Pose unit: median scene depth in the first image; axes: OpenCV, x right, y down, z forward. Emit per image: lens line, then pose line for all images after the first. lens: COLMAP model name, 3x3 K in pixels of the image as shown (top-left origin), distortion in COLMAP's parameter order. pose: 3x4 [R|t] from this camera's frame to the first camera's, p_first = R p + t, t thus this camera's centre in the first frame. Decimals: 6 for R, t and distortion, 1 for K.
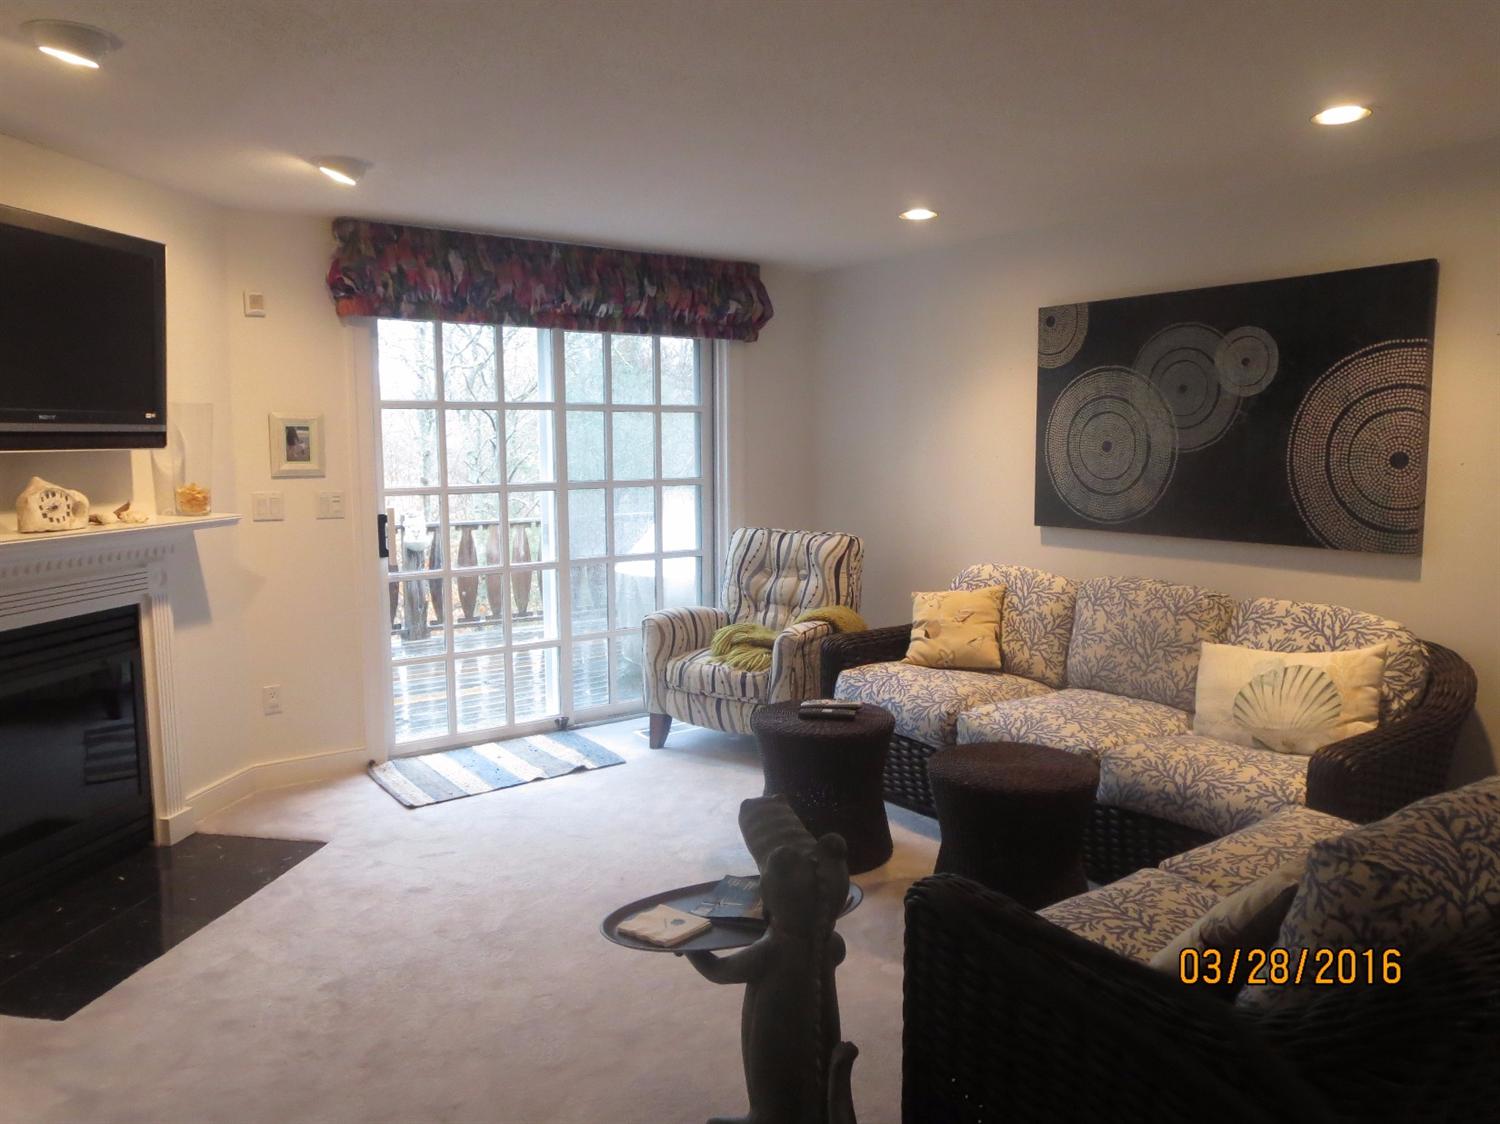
lens RADIAL K [[1080.7, 0, 750.0], [0, 1080.7, 562.0], [0, 0, 1]] dist [-0.009073, -0.002758]
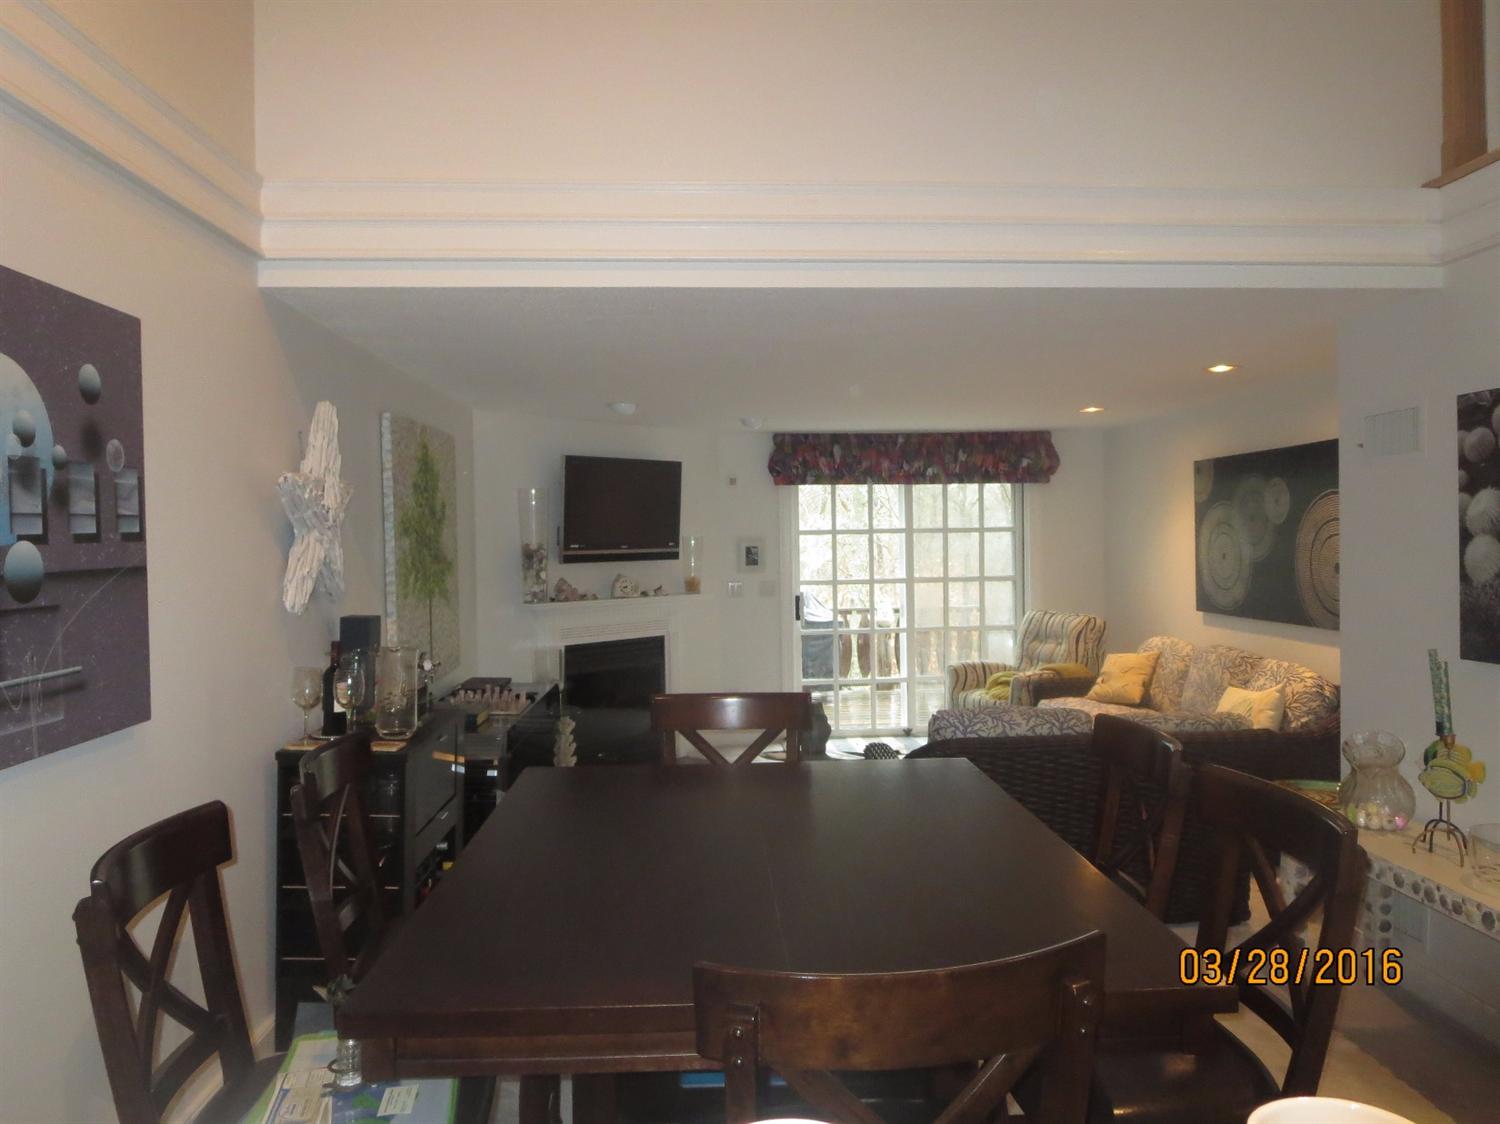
lens RADIAL K [[1080.7, 0, 750.0], [0, 1080.7, 562.0], [0, 0, 1]] dist [-0.009073, -0.002758]
pose [[0.847591, 0.000600, -0.530650, 0.543951], [-0.047099, 0.996138, -0.074103, 0.036632], [0.528556, 0.087803, 0.844346, -0.542161]]
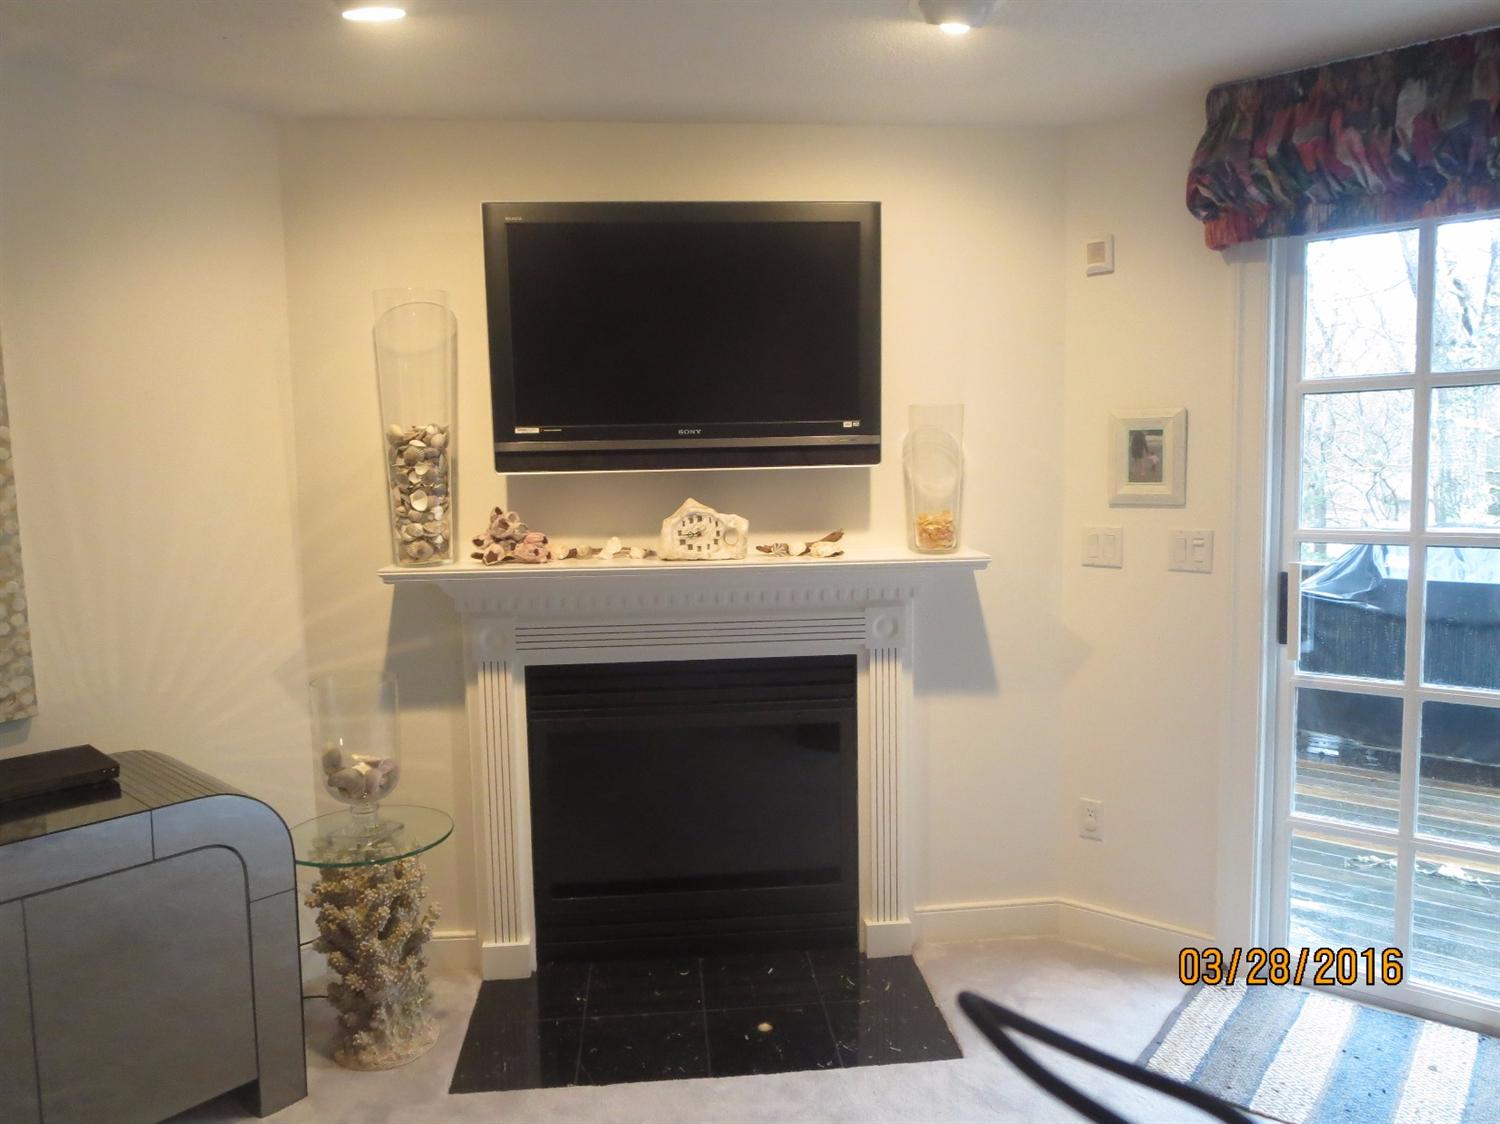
lens RADIAL K [[1080.7, 0, 750.0], [0, 1080.7, 562.0], [0, 0, 1]] dist [-0.009073, -0.002758]
pose [[0.265788, 0.086465, -0.960146, 0.160056], [-0.091119, 0.993764, 0.064269, -0.064047], [0.959716, 0.070406, 0.272009, 0.580070]]
